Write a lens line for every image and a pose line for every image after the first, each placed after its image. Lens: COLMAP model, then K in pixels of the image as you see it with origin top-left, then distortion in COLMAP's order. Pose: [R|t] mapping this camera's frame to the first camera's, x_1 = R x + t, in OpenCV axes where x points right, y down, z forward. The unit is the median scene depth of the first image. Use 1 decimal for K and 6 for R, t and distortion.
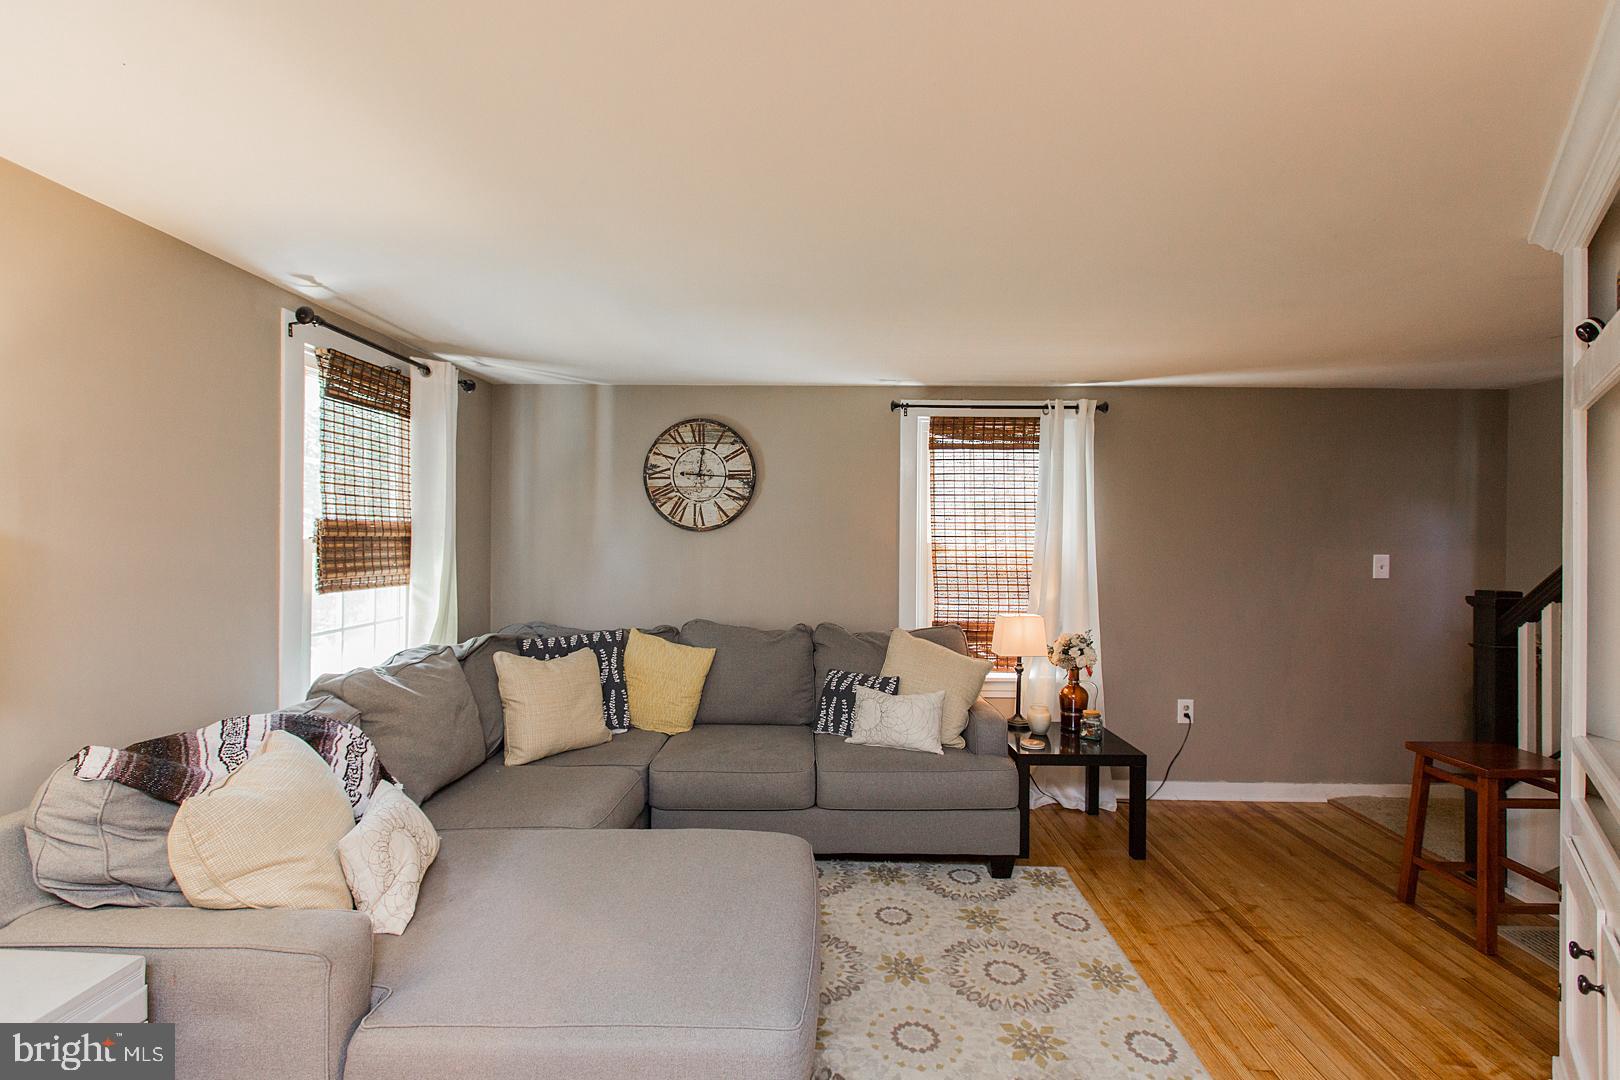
lens RADIAL K [[738.8, 0, 808.5], [0, 738.8, 534.1], [0, 0, 1]] dist [0.001367, 0.000261]
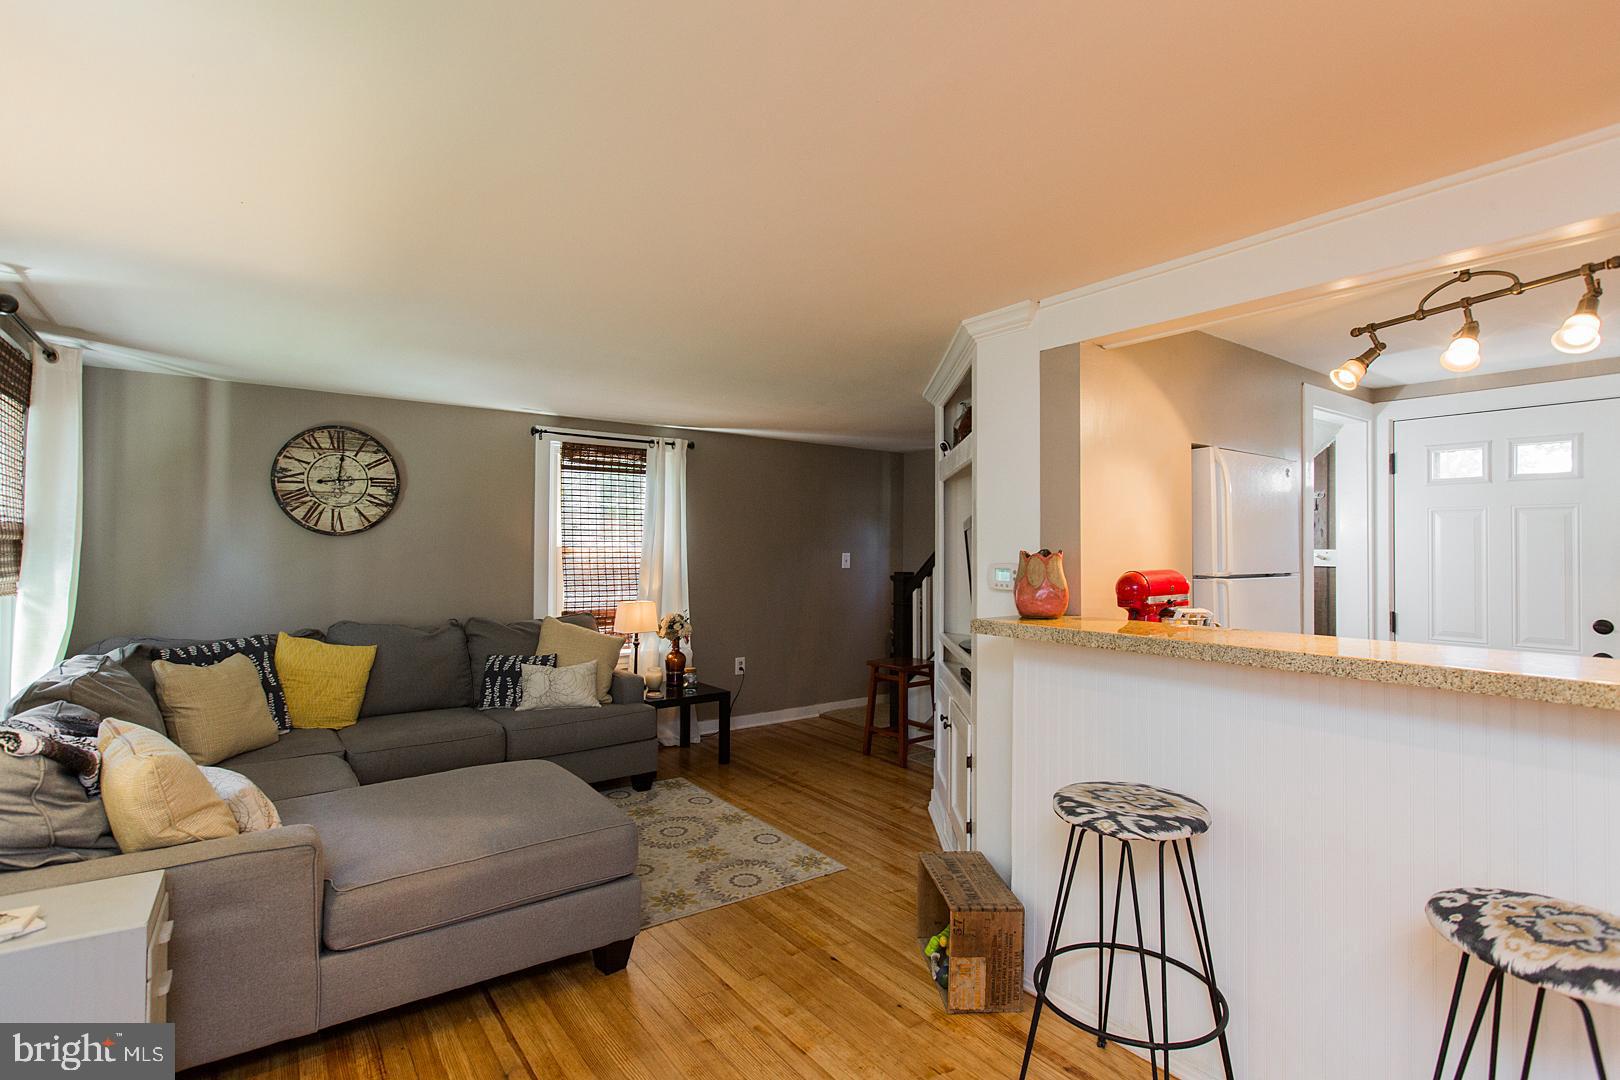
lens RADIAL K [[771.7, 0, 809.9], [0, 771.7, 534.9], [0, 0, 1]] dist [-0.001637, -0.000604]
pose [[0.791393, 0.005667, 0.611282, -0.307170], [-0.000597, 0.999964, -0.008498, 0.003832], [-0.611308, 0.006360, 0.791367, -0.264062]]
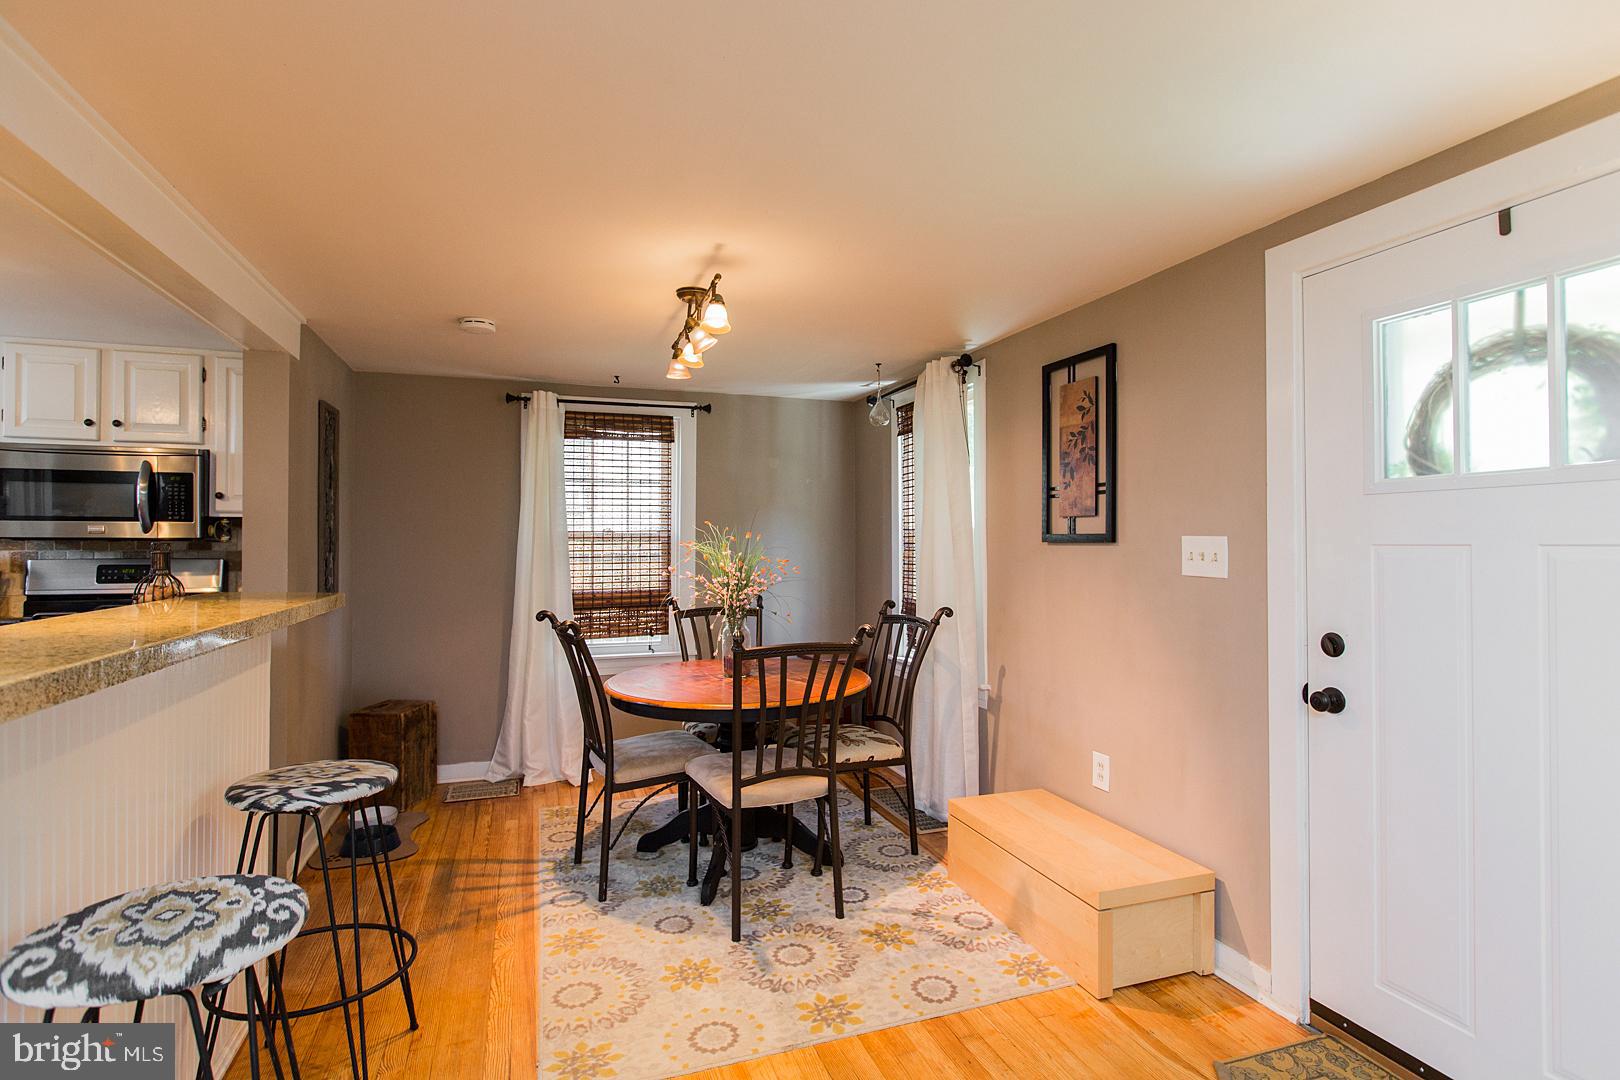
lens RADIAL K [[800.0, 0, 808.0], [0, 800.0, 530.9], [0, 0, 1]] dist [-0.000462, -0.001095]
pose [[-0.937735, -0.015662, -0.346997, 0.055177], [-0.008637, 0.999725, -0.021780, 0.026583], [0.347243, -0.017427, -0.937613, 0.411623]]
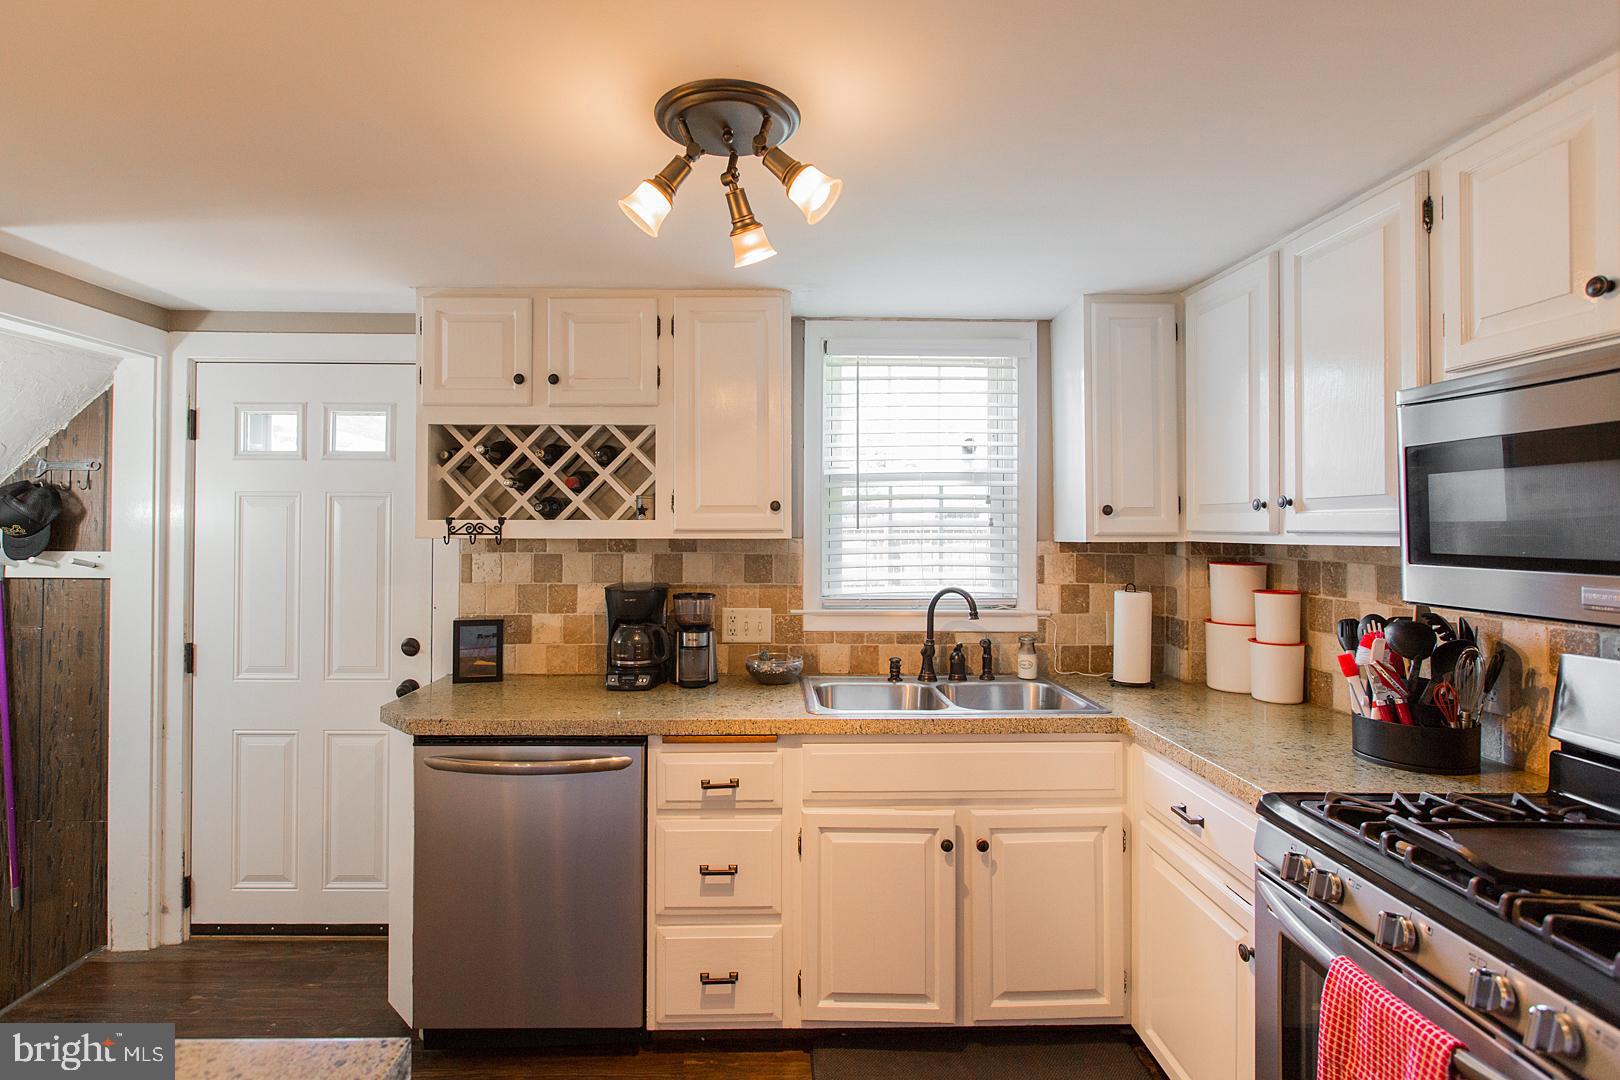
lens RADIAL K [[812.1, 0, 779.8], [0, 812.1, 517.8], [0, 0, 1]] dist [-0.000626, 0.001084]
pose [[-0.035135, 0.003962, 0.999375, 0.209524], [-0.006909, 0.999967, -0.004207, -0.017758], [-0.999359, -0.007053, -0.035106, -0.438977]]
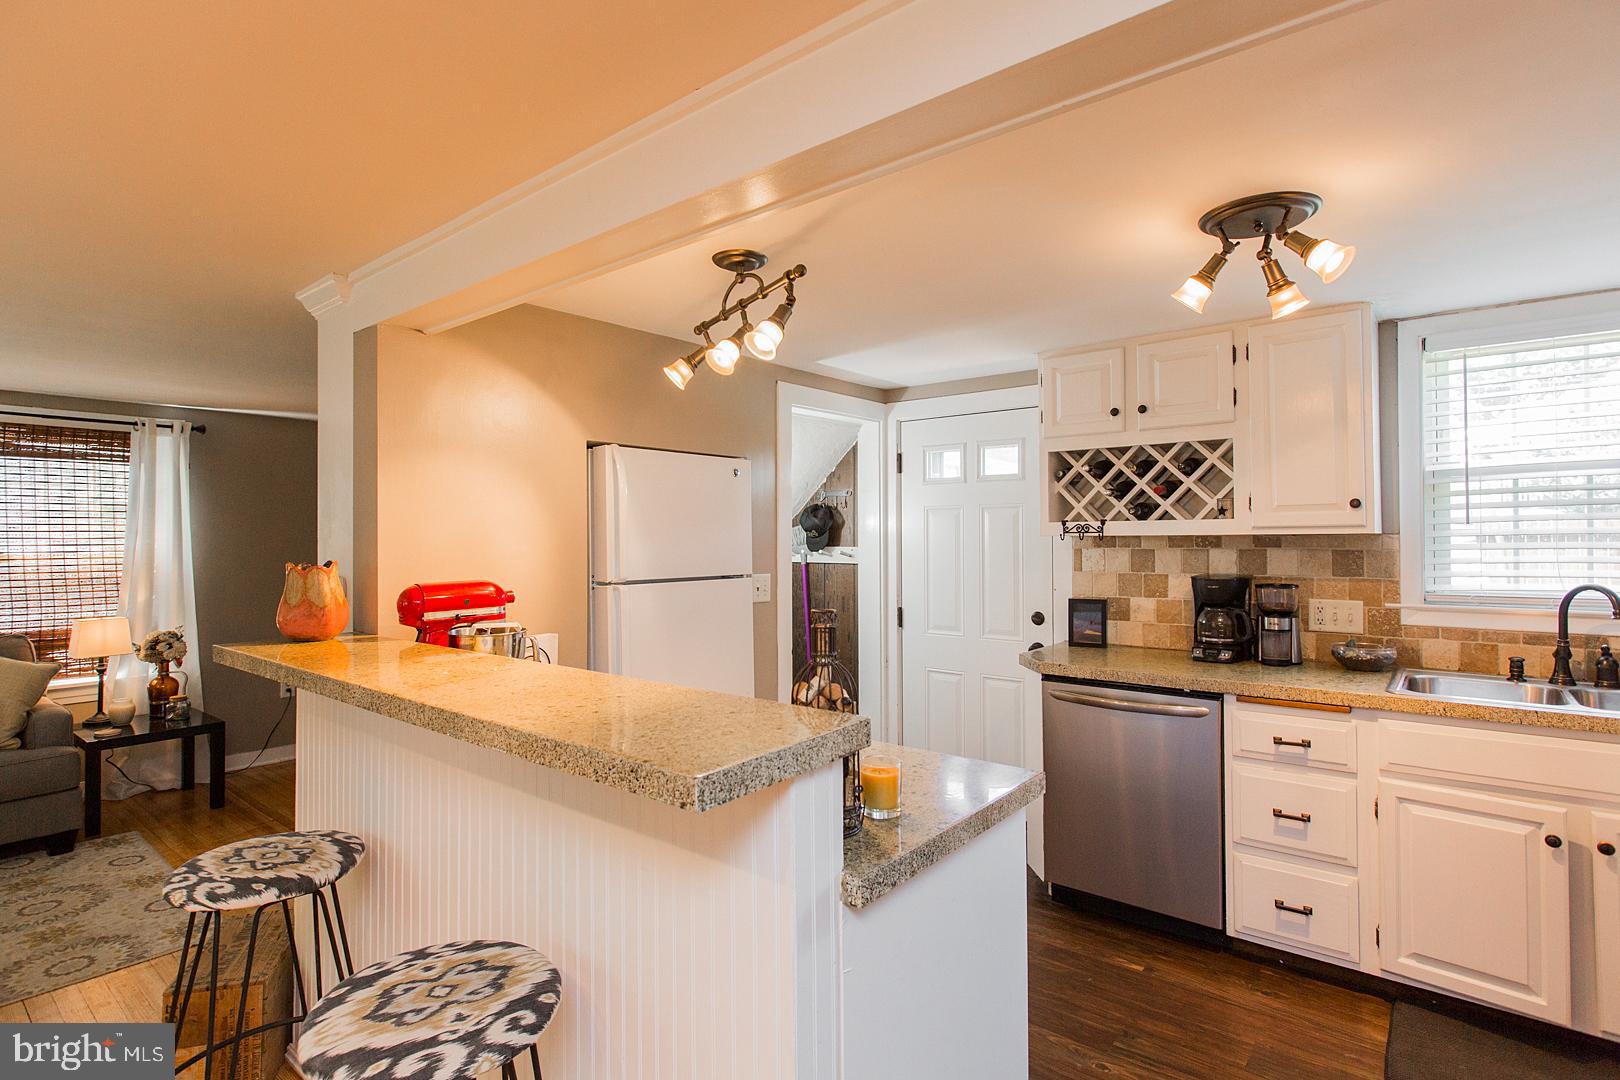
lens RADIAL K [[800.0, 0, 808.0], [0, 800.0, 530.9], [0, 0, 1]] dist [-0.000462, -0.001095]
pose [[0.618288, -0.004310, 0.785940, 0.011798], [0.007243, 0.999974, -0.000215, -0.008903], [-0.785918, 0.005826, 0.618303, -0.516803]]
